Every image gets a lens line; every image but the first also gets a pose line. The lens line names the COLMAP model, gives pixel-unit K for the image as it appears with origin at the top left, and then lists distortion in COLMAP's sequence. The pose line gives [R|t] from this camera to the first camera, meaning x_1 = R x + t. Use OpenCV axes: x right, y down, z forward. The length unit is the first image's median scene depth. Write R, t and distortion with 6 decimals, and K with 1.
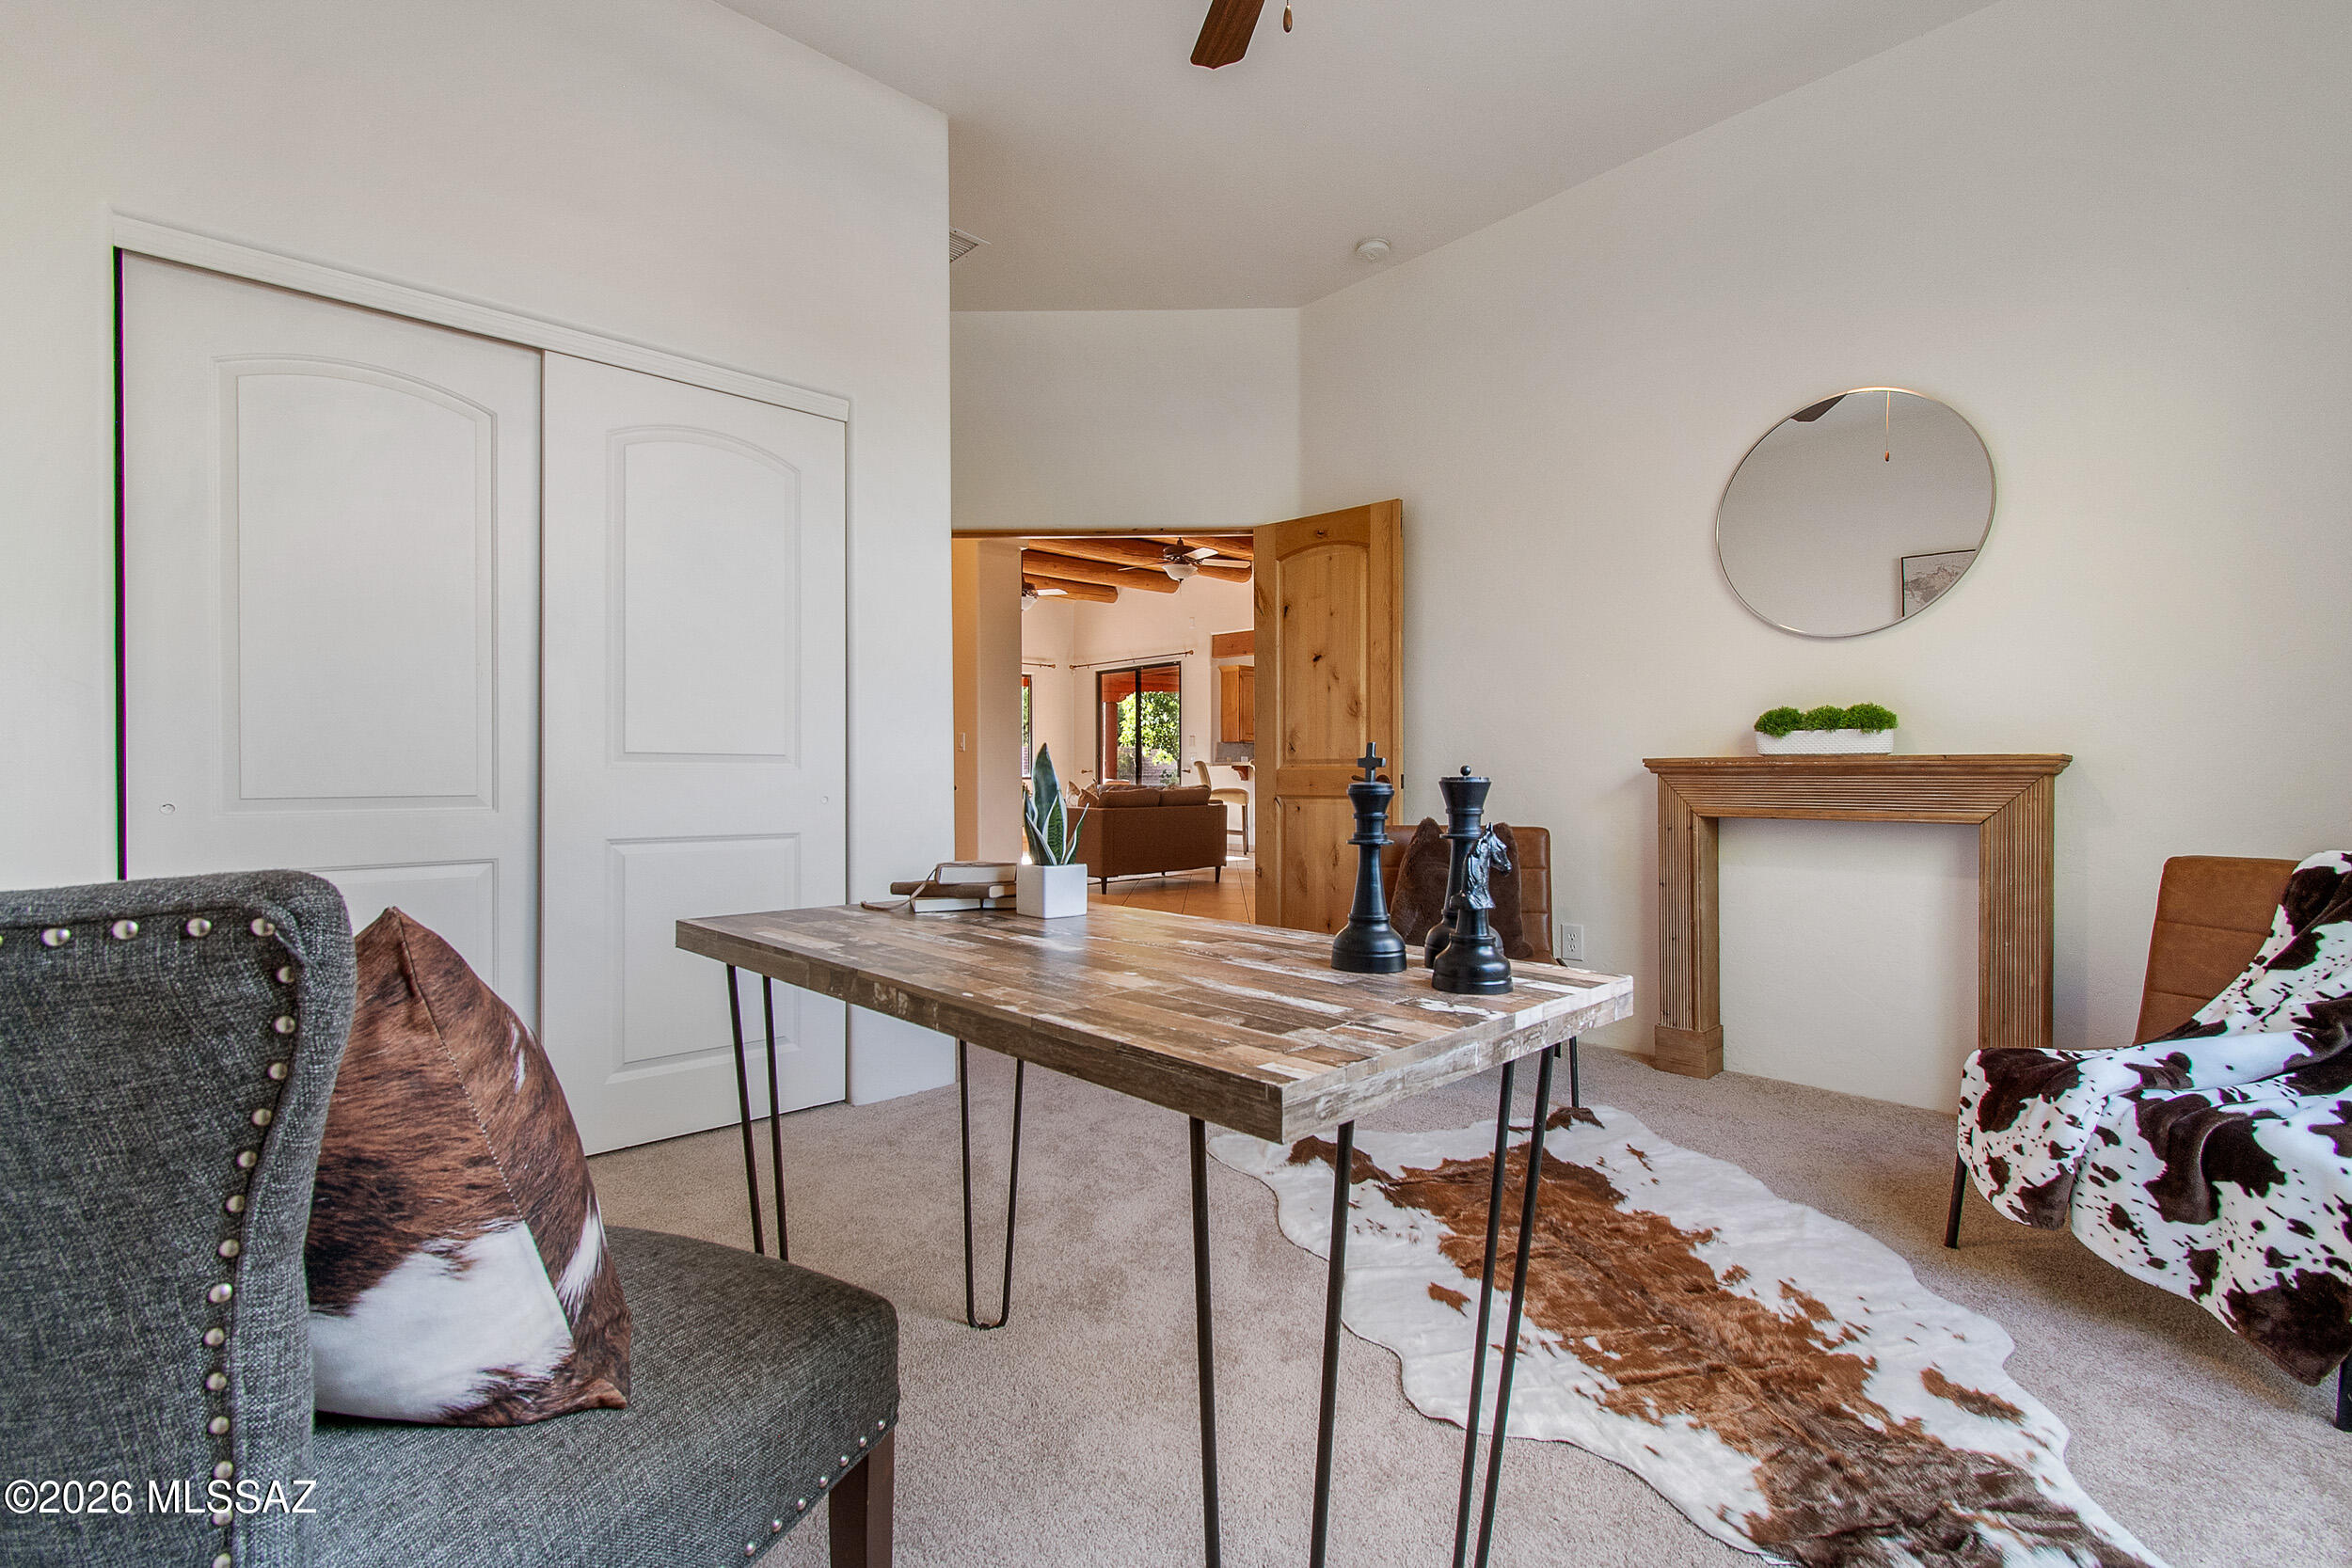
lens RADIAL K [[1051.3, 0, 1180.9], [0, 1051.3, 773.5], [0, 0, 1]] dist [0.004394, 0.000401]
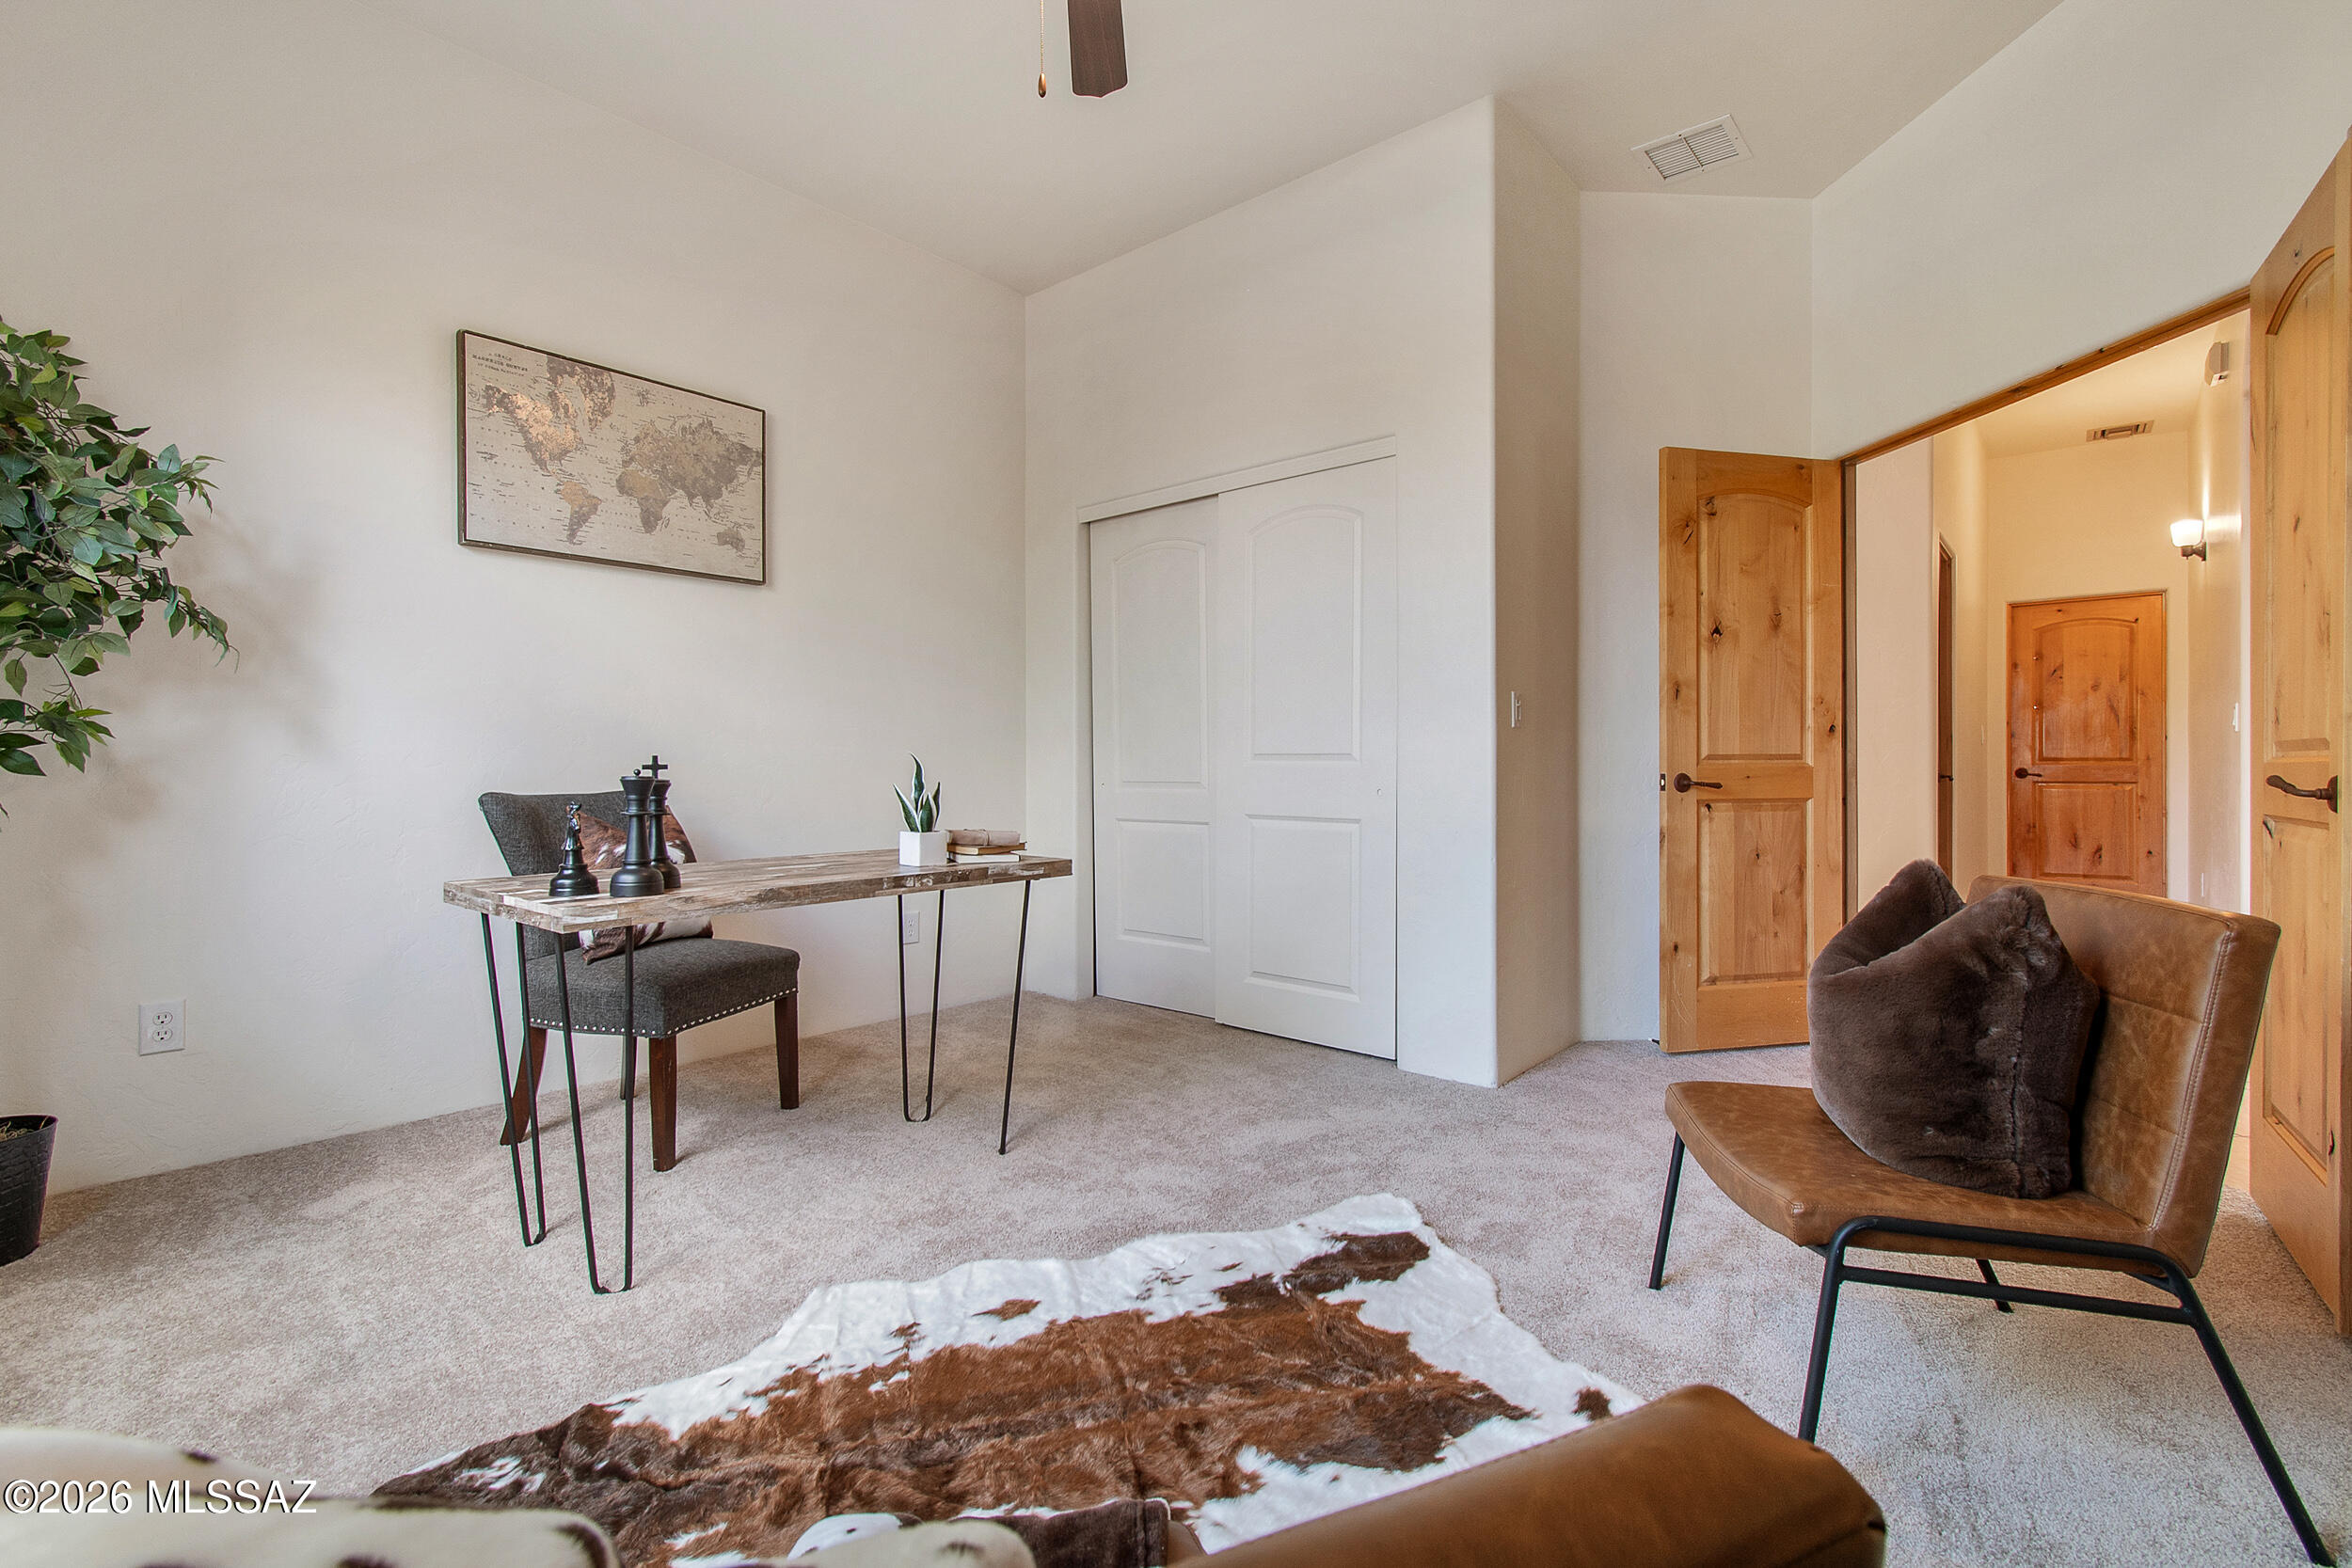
lens RADIAL K [[1051.3, 0, 1180.9], [0, 1051.3, 773.5], [0, 0, 1]] dist [0.004394, 0.000401]
pose [[0.095807, 0.002927, -0.995396, 0.949592], [-0.001120, 0.999995, 0.002833, 0.001418], [0.995399, 0.000844, 0.095810, 0.817391]]
